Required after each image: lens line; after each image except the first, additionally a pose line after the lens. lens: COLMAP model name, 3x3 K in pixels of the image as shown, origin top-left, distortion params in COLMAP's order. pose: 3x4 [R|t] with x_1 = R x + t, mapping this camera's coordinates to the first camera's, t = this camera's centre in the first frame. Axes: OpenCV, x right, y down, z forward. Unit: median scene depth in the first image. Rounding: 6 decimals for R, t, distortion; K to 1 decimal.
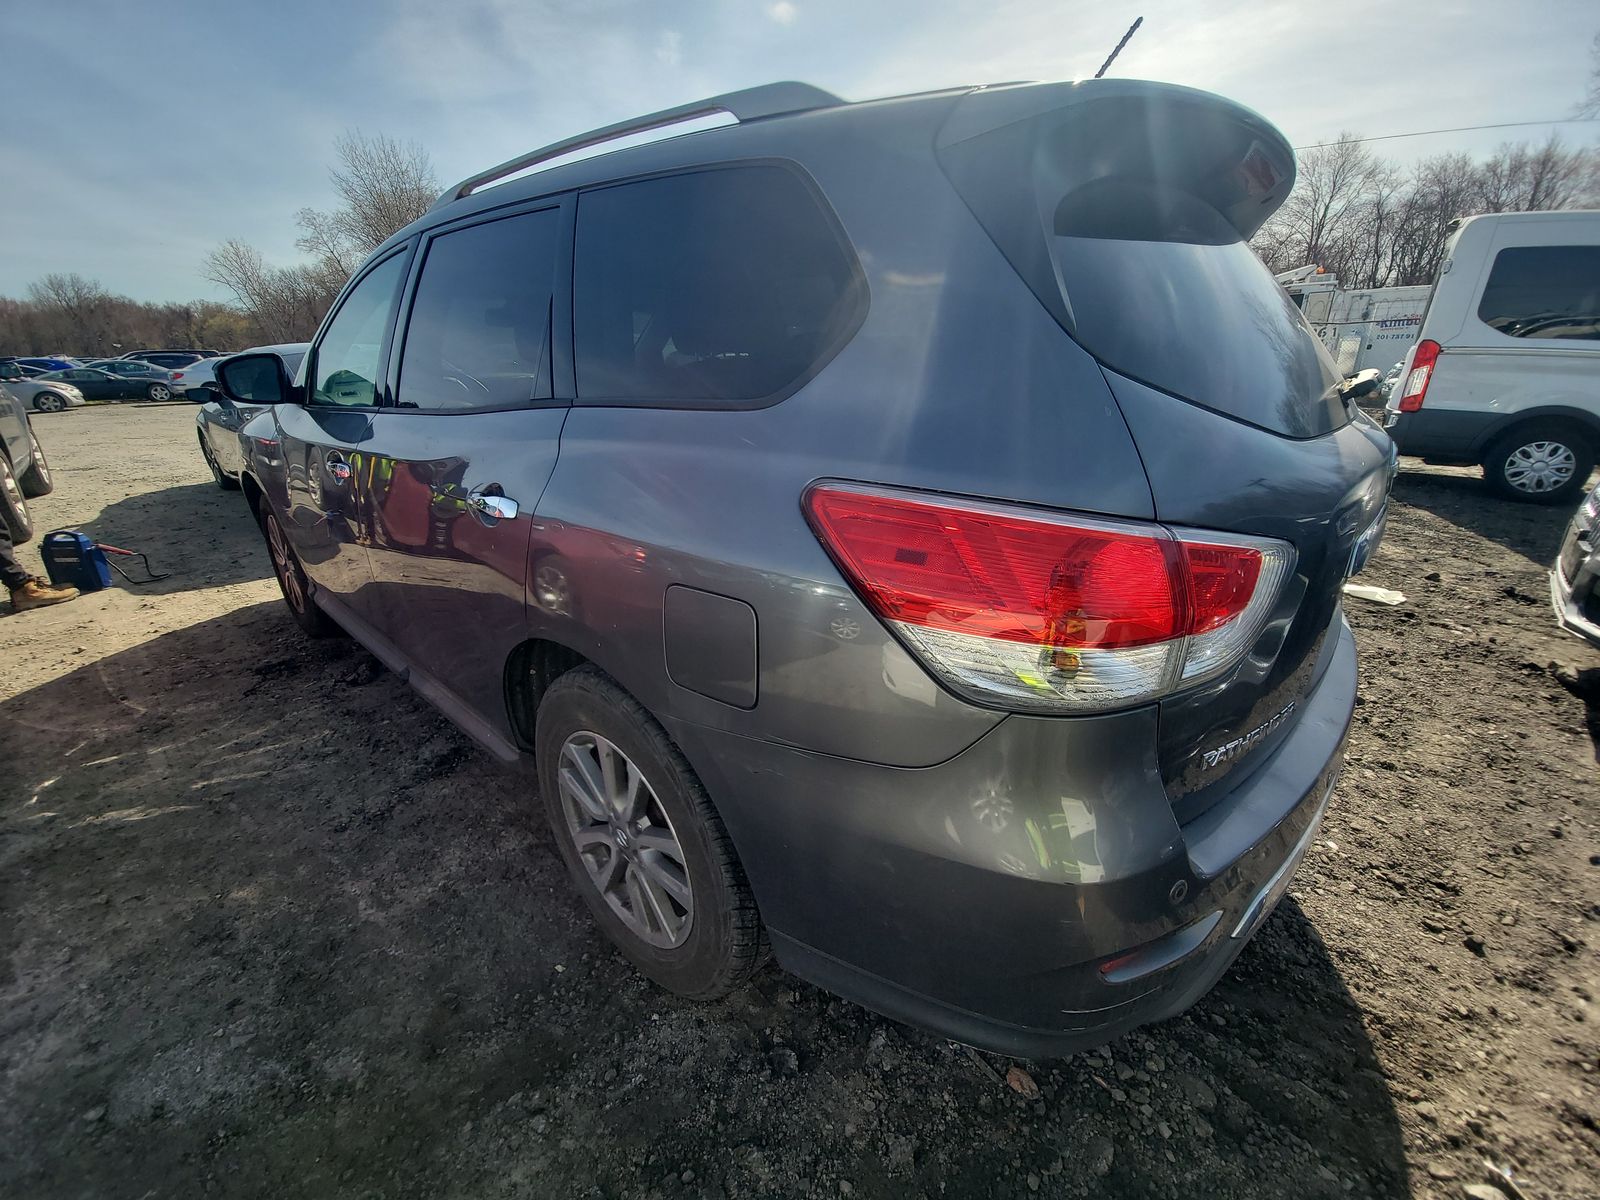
lens RADIAL K [[655.2, 0, 800.0], [0, 655.2, 600.0], [0, 0, 1]] dist [0.000422, -0.010716]
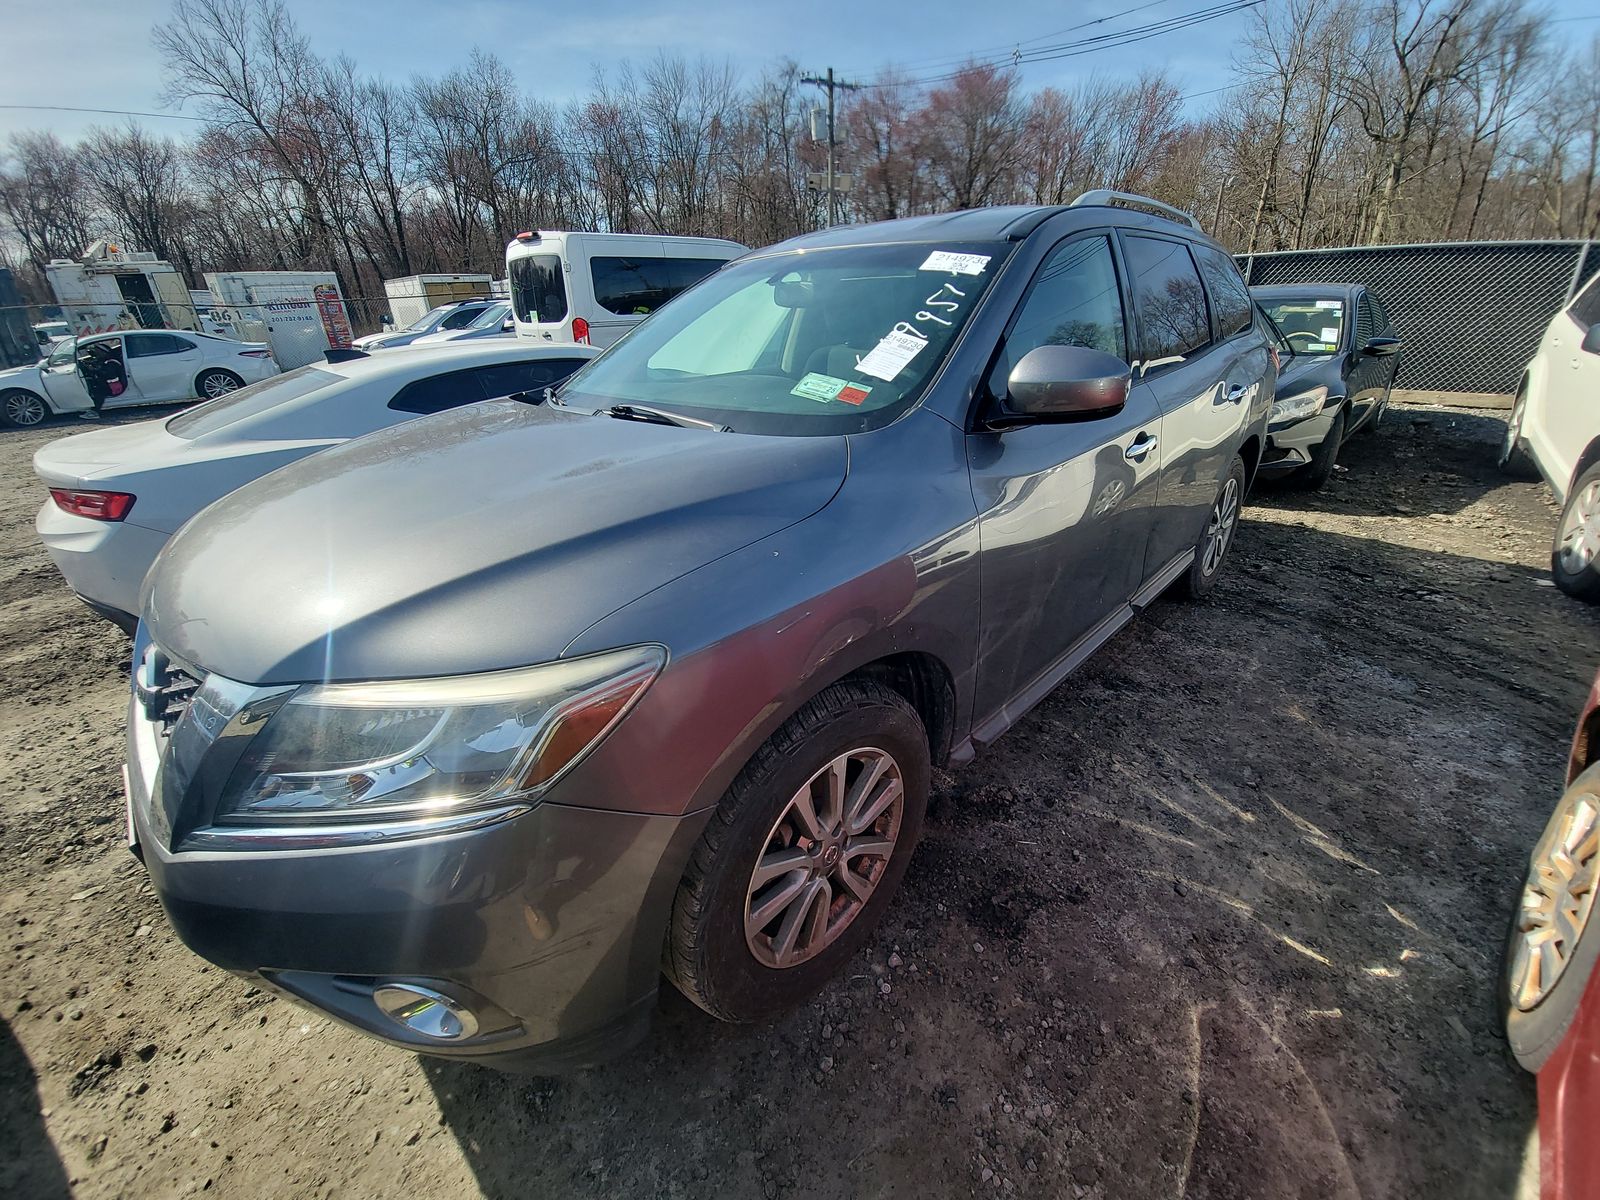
lens RADIAL K [[655.2, 0, 800.0], [0, 655.2, 600.0], [0, 0, 1]] dist [0.000422, -0.010716]
pose [[0.044541, -0.412440, 0.909895, -1.774754], [0.389910, 0.845740, 0.364273, -0.595876], [-0.919775, 0.338552, 0.198485, 1.377340]]
